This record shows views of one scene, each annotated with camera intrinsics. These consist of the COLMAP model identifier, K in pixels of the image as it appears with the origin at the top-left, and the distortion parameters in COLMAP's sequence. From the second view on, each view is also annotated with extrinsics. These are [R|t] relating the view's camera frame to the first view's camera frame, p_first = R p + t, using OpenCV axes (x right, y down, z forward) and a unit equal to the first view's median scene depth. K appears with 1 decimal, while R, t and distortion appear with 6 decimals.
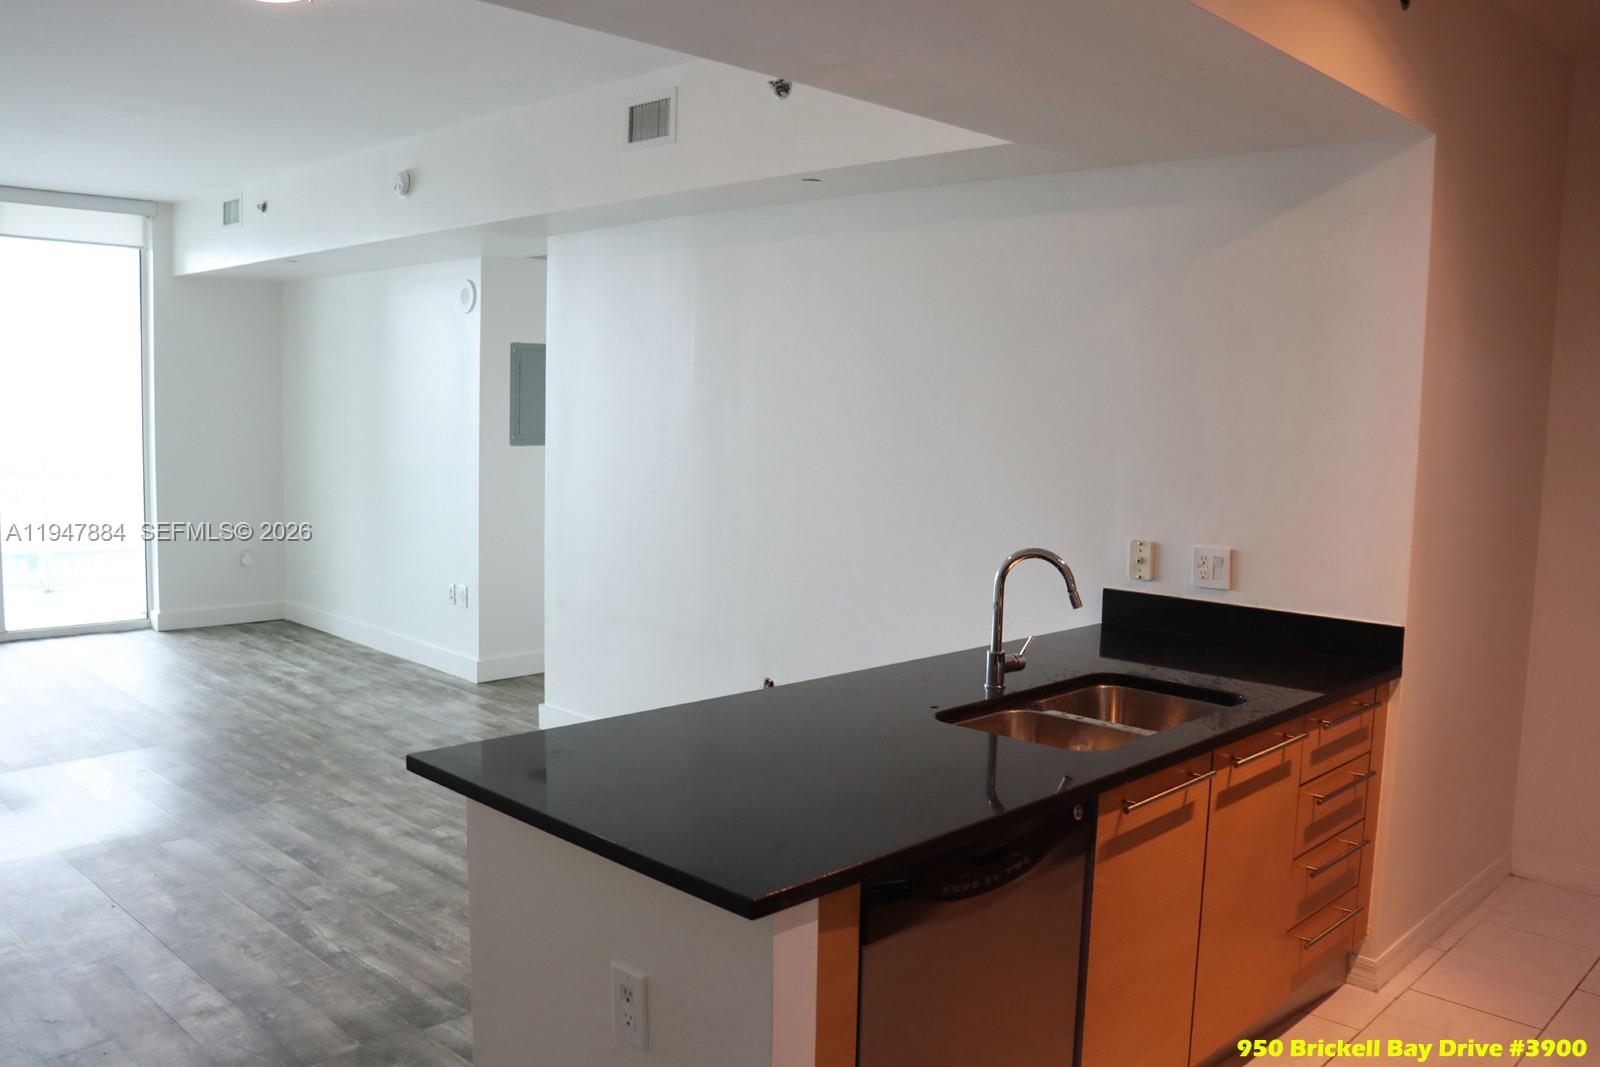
lens RADIAL K [[1301.9, 0, 800.0], [0, 1301.9, 533.5], [0, 0, 1]] dist [-0.201916, 0.187359]
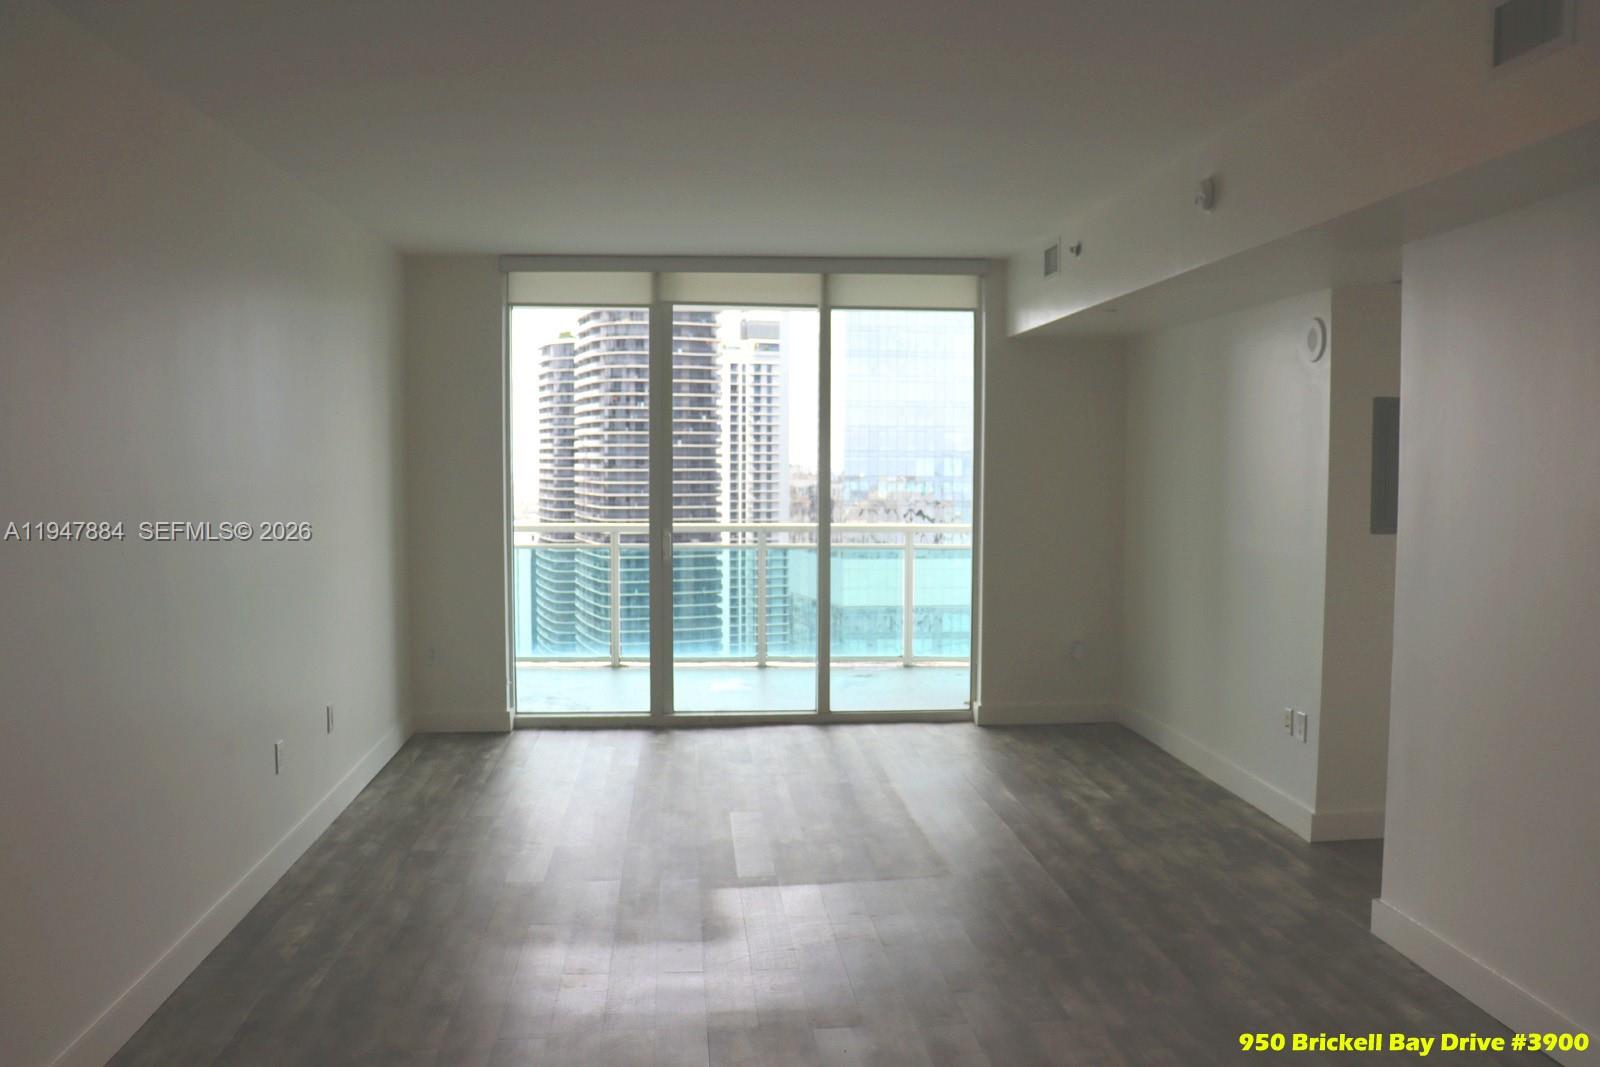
lens RADIAL K [[1301.9, 0, 800.0], [0, 1301.9, 533.5], [0, 0, 1]] dist [-0.201916, 0.187359]
pose [[0.755530, 0.014540, -0.654952, 0.006133], [-0.049805, 0.998135, -0.035294, -0.025620], [0.653218, 0.059286, 0.754846, 0.223580]]
